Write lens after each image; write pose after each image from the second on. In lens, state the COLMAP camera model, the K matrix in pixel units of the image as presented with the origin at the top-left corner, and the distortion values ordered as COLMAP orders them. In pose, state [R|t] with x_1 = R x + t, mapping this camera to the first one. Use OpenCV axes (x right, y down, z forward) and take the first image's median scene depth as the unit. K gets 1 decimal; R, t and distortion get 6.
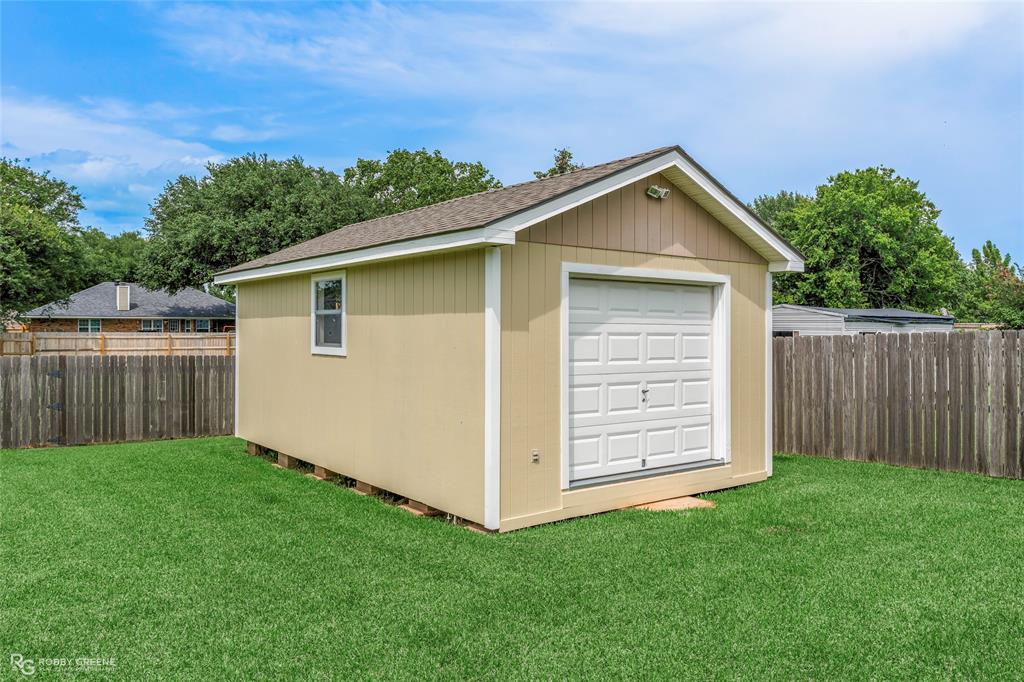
lens RADIAL K [[768.0, 0, 511.7], [0, 768.0, 321.3], [0, 0, 1]] dist [-0.003762, -0.008191]
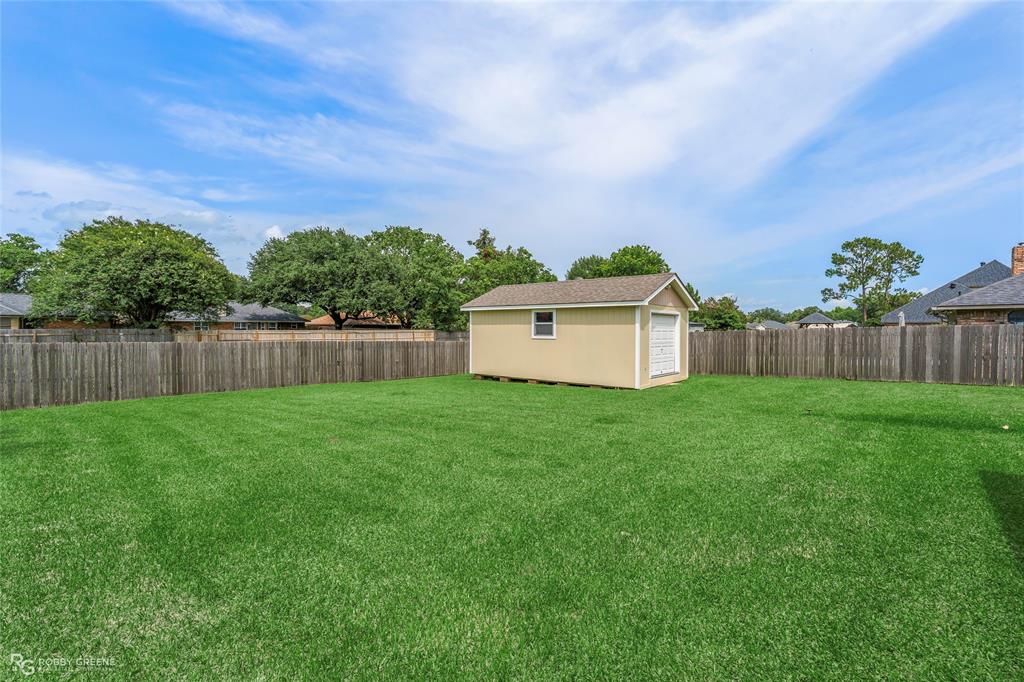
lens RADIAL K [[465.6, 0, 512.4], [0, 465.6, 335.8], [0, 0, 1]] dist [-0.008932, 0.001760]
pose [[0.976609, -0.002176, 0.215012, -0.429138], [-0.003630, 0.999639, 0.026605, -0.006984], [-0.214992, -0.026763, 0.976249, -0.372895]]
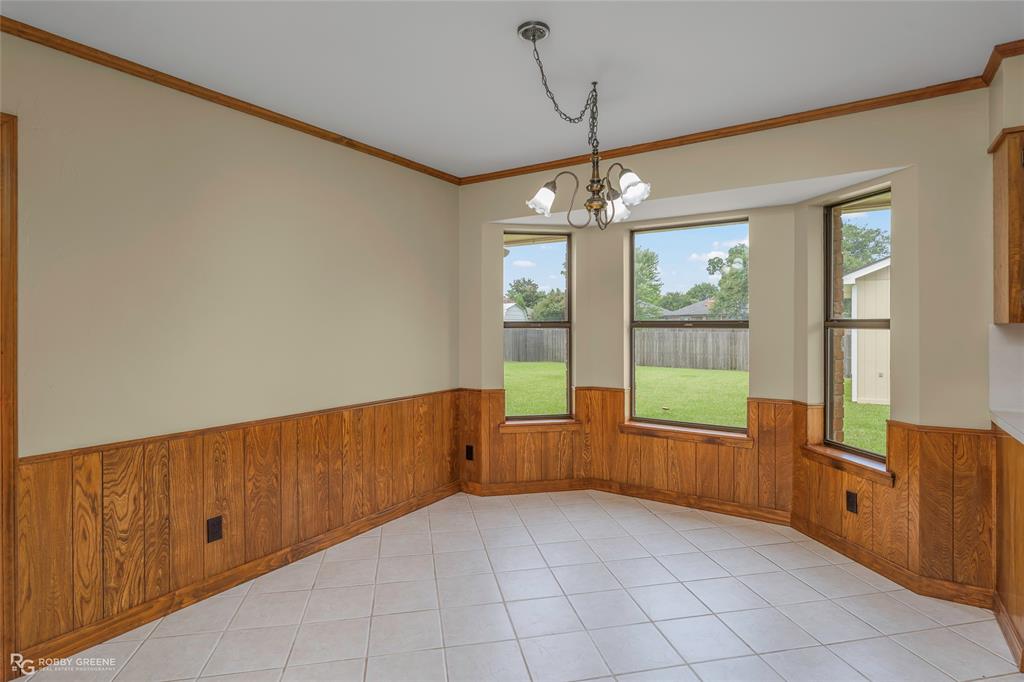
lens RADIAL K [[530.0, 0, 512.6], [0, 530.0, 328.6], [0, 0, 1]] dist [-0.007114, 0.003888]
pose [[0.350152, 0.004351, -0.936683, 0.486498], [0.013272, 0.999866, 0.009605, 0.004817], [0.936599, -0.015795, 0.350047, -0.244518]]
